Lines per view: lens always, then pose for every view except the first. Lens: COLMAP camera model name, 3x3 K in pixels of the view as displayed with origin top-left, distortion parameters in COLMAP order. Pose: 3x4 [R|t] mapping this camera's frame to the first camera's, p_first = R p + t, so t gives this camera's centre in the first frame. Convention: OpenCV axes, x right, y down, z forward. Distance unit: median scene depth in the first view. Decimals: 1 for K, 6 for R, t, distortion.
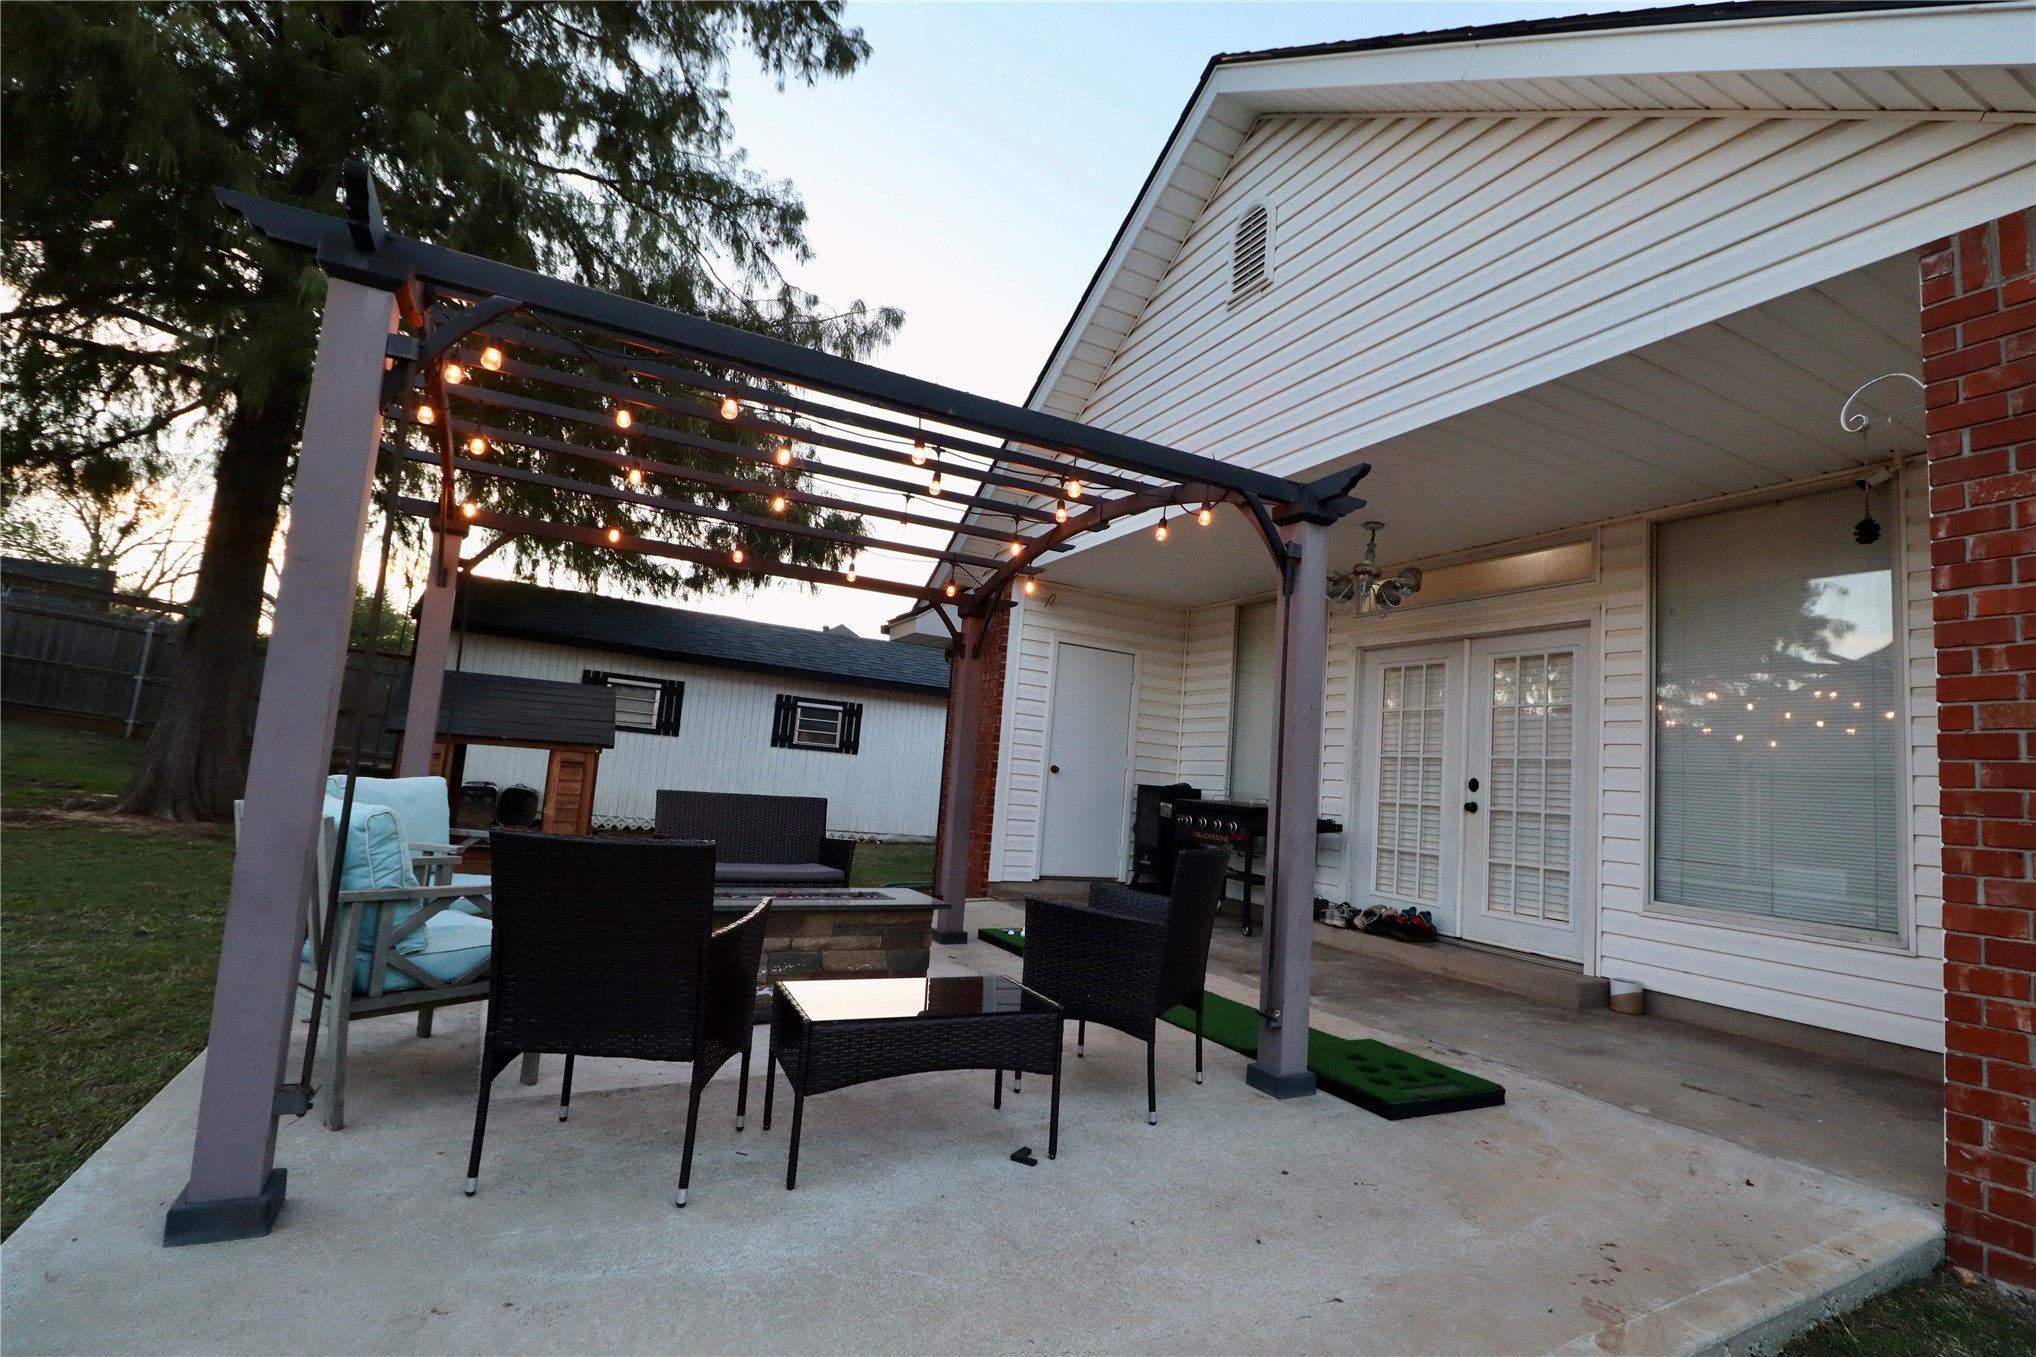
lens RADIAL K [[936.0, 0, 1021.3], [0, 936.0, 680.2], [0, 0, 1]] dist [-0.000868, -0.000319]
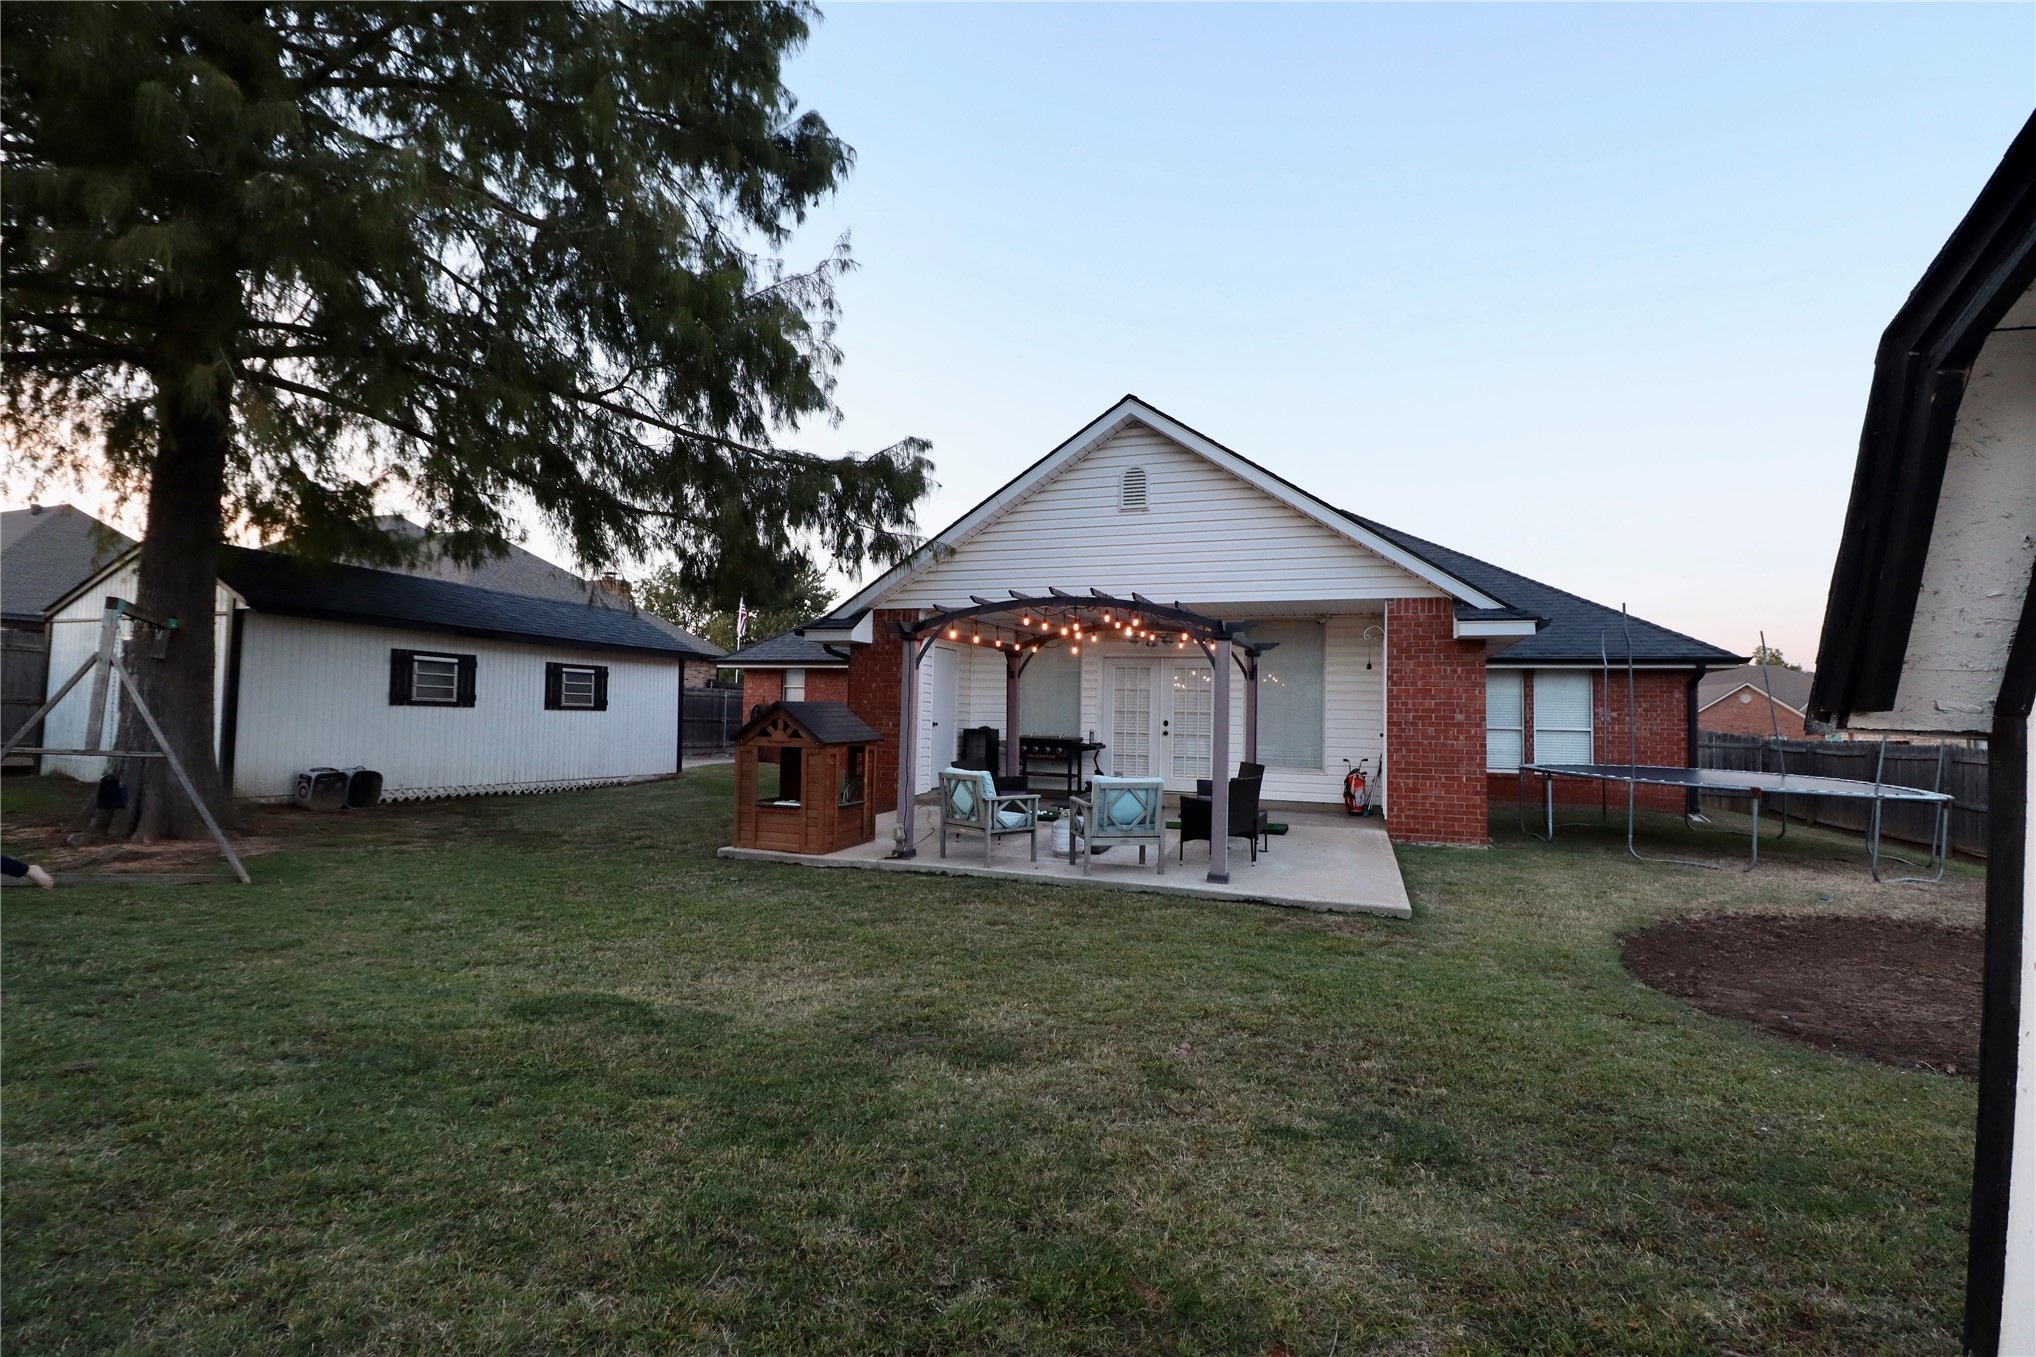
lens RADIAL K [[936.0, 0, 1012.8], [0, 936.0, 678.9], [0, 0, 1]] dist [-0.000868, -0.000319]
pose [[0.735176, -0.039231, 0.676740, -0.636278], [-0.036111, 0.994640, 0.096890, -0.097370], [-0.676914, -0.095669, 0.729819, -0.188930]]
